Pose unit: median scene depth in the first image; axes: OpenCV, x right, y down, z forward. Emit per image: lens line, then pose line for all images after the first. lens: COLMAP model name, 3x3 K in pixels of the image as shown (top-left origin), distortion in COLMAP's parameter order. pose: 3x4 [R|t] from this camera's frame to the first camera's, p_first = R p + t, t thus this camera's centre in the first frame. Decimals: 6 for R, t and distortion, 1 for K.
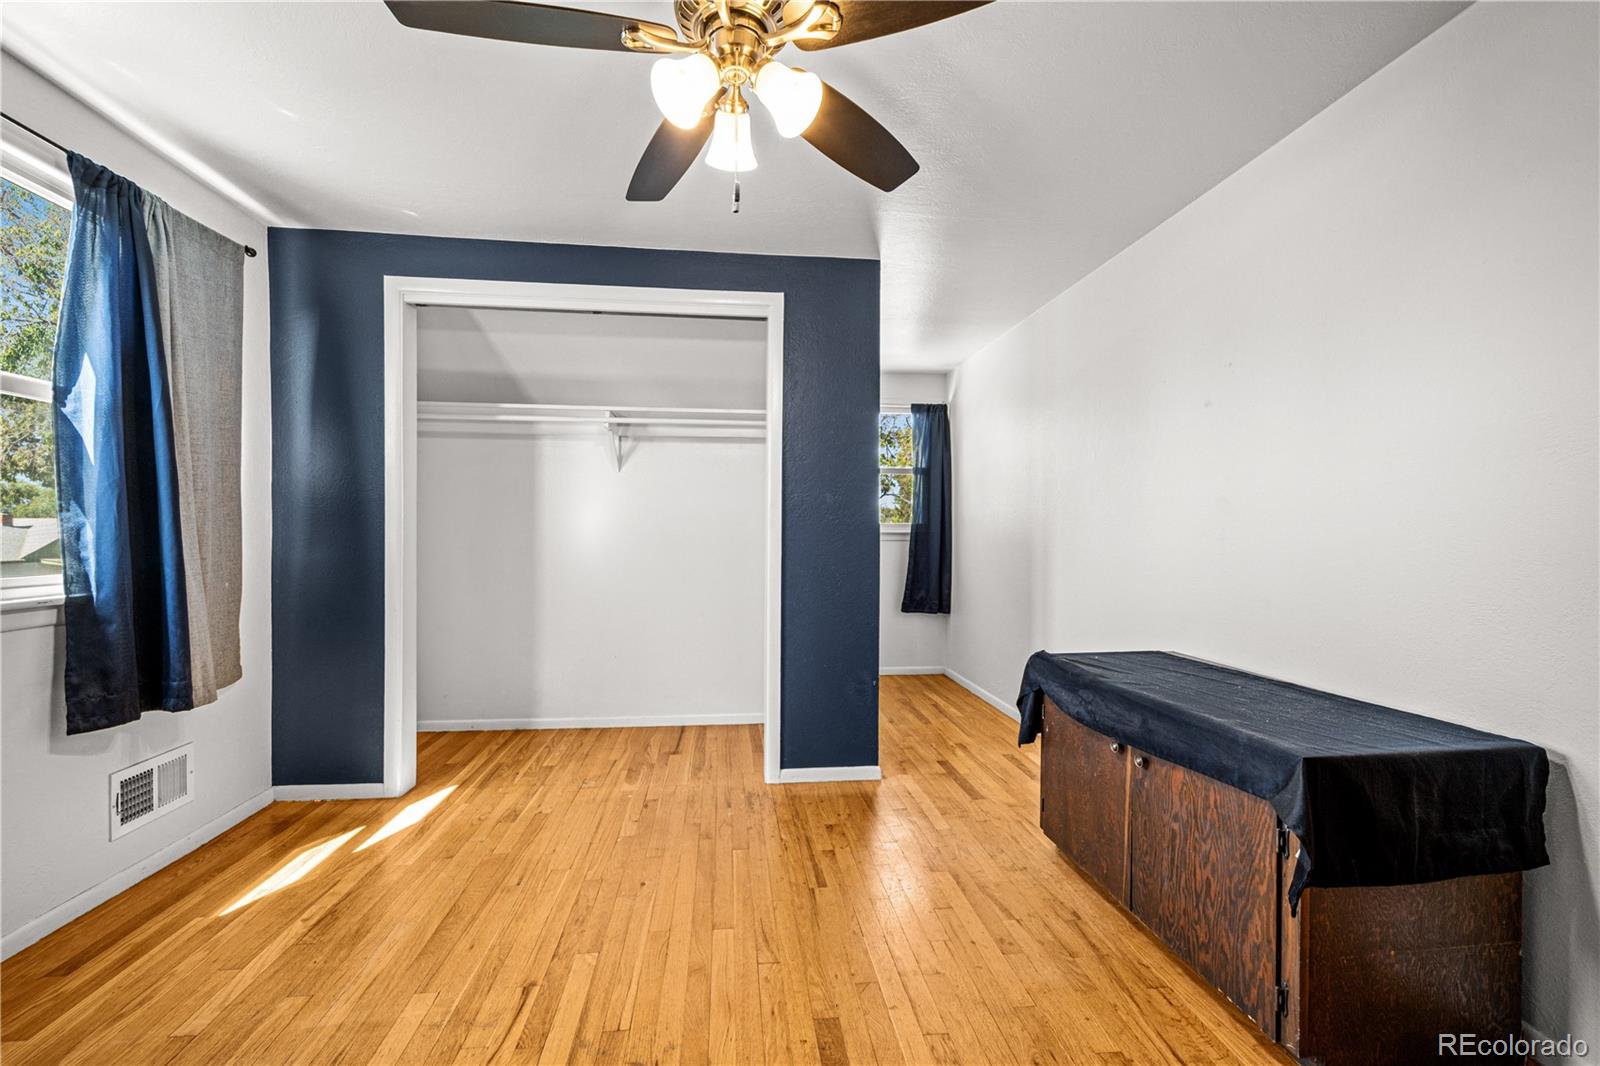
lens RADIAL K [[646.9, 0, 797.1], [0, 646.9, 542.9], [0, 0, 1]] dist [0.009591, -0.002637]
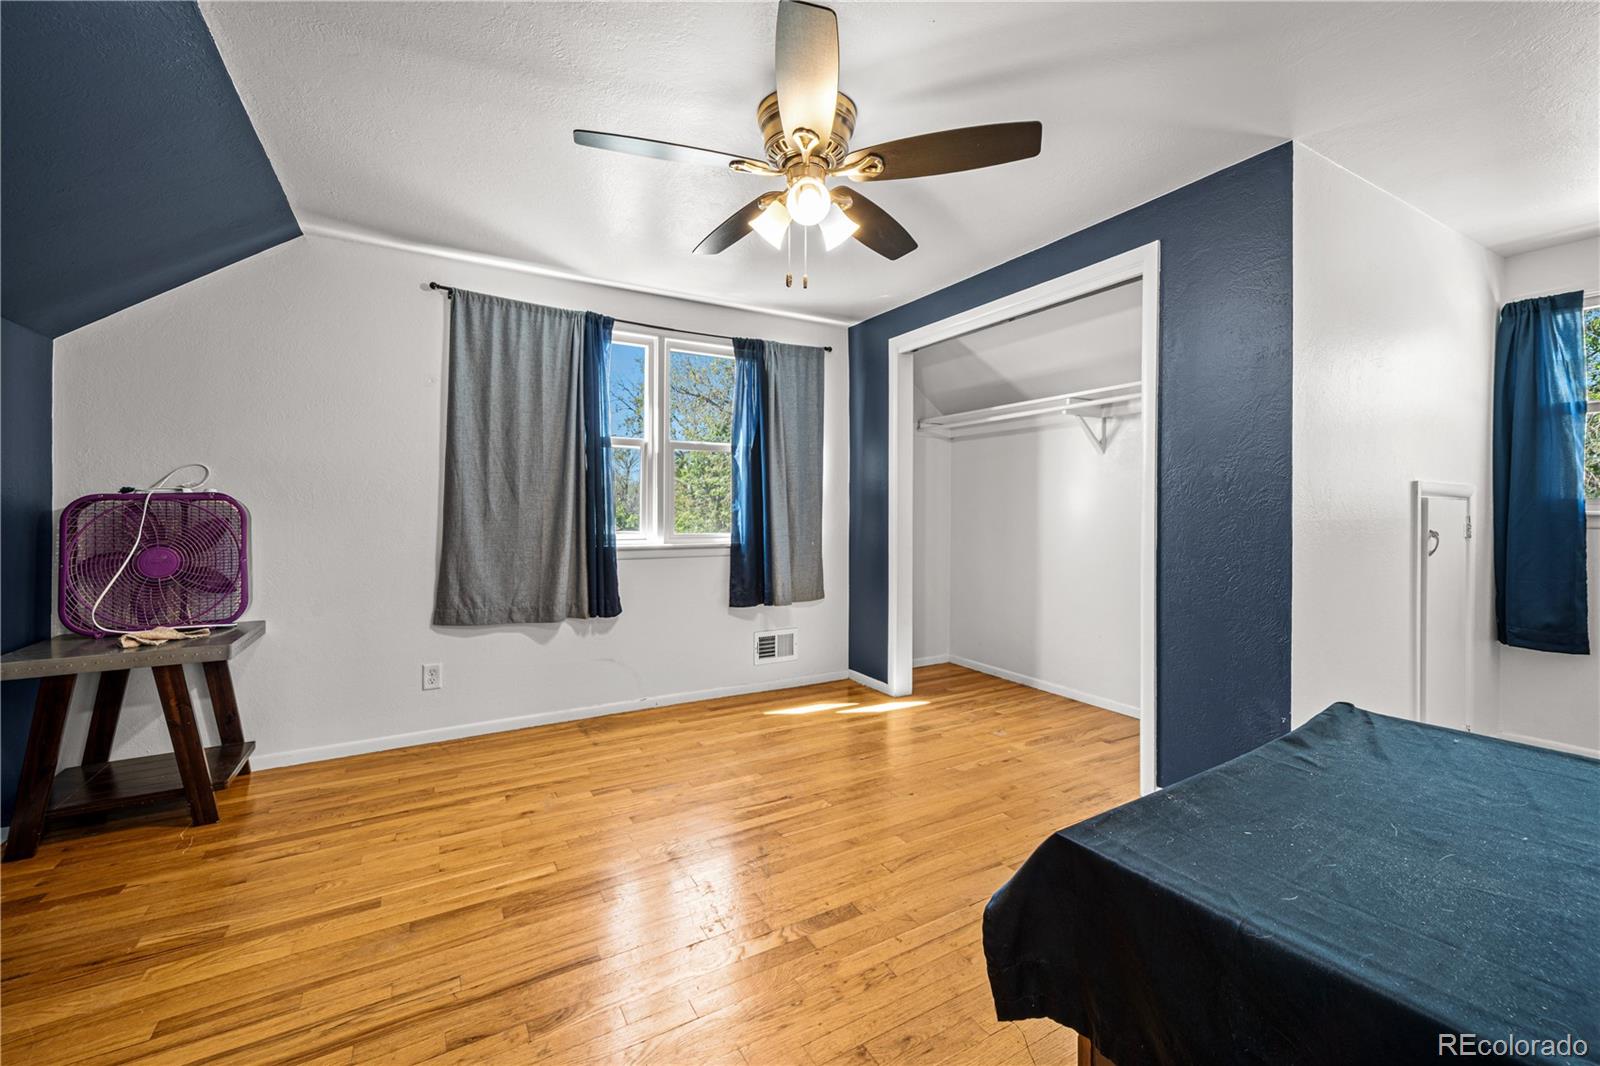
lens RADIAL K [[646.9, 0, 794.0], [0, 646.9, 518.1], [0, 0, 1]] dist [0.009591, -0.002637]
pose [[0.408177, 0.009412, -0.912854, 0.619944], [-0.017167, 0.999849, 0.002633, -0.005550], [0.912741, 0.014596, 0.408277, 0.210143]]
